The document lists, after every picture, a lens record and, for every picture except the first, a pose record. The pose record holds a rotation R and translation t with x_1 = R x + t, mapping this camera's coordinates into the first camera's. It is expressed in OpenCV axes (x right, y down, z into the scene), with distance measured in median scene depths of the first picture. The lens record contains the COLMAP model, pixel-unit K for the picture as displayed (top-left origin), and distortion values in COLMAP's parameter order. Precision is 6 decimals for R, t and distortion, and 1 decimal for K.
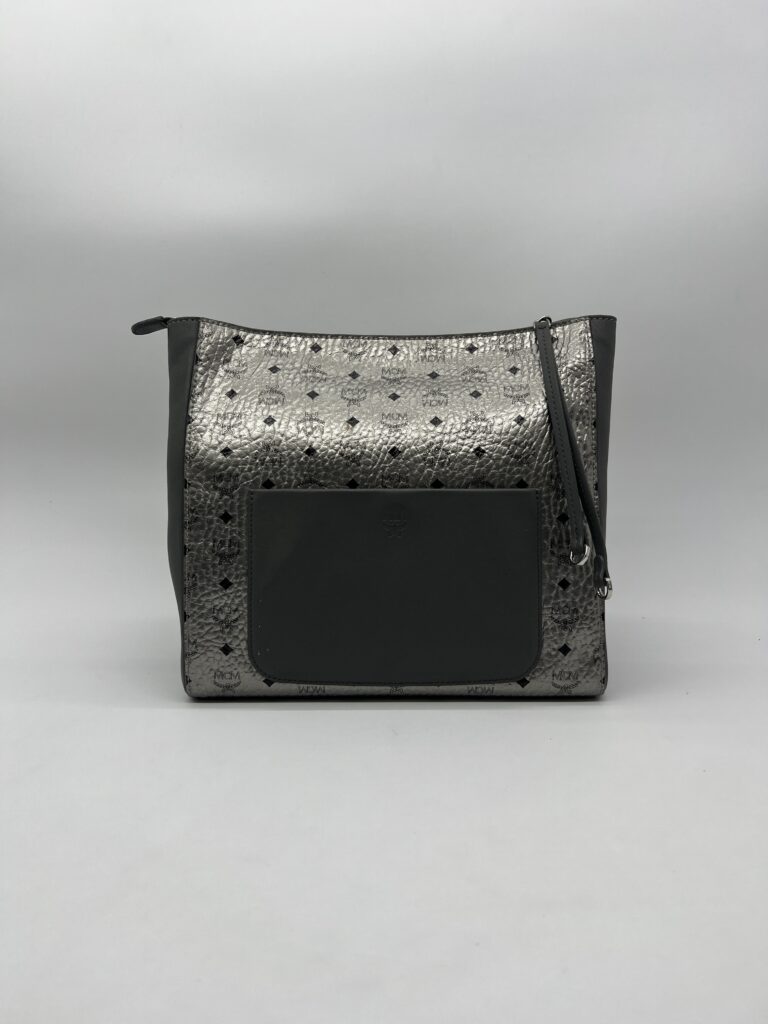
lens RADIAL K [[771.2, 0, 384.0], [0, 771.2, 512.0], [0, 0, 1]] dist [-0.001668, -0.000915]
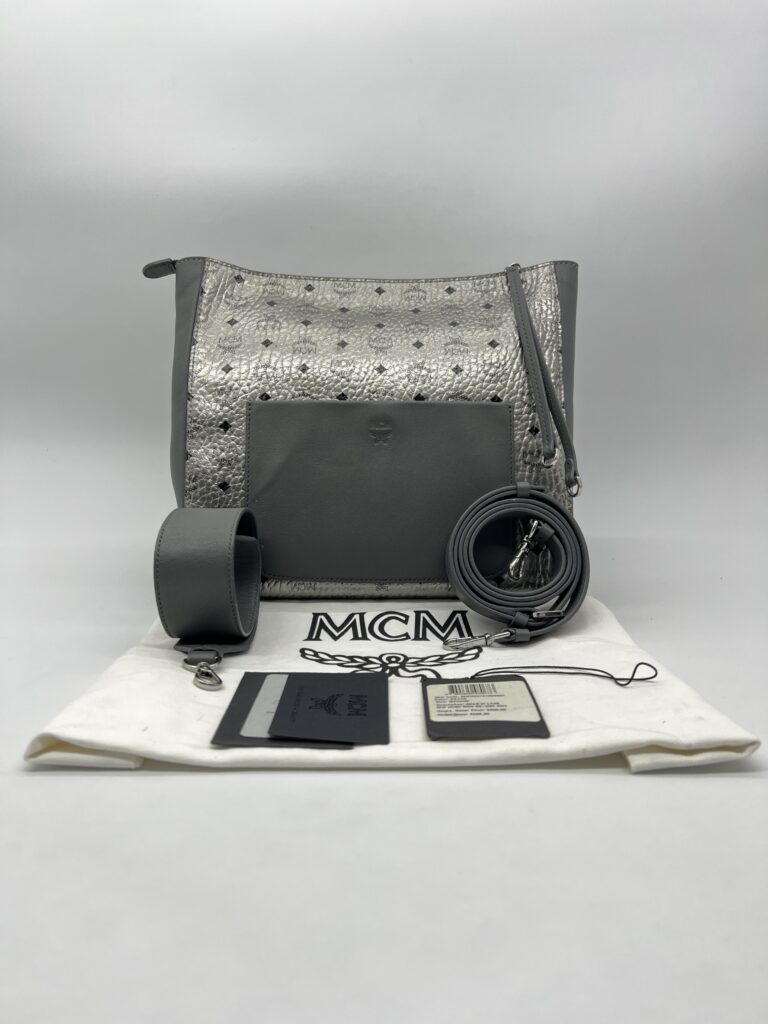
lens RADIAL K [[771.2, 0, 384.0], [0, 771.2, 512.0], [0, 0, 1]] dist [-0.001668, -0.000915]
pose [[0.999781, 0.000145, 0.020931, -0.004521], [0.002458, 0.992245, -0.124270, 0.257576], [-0.020787, 0.124294, 0.992028, -0.065406]]
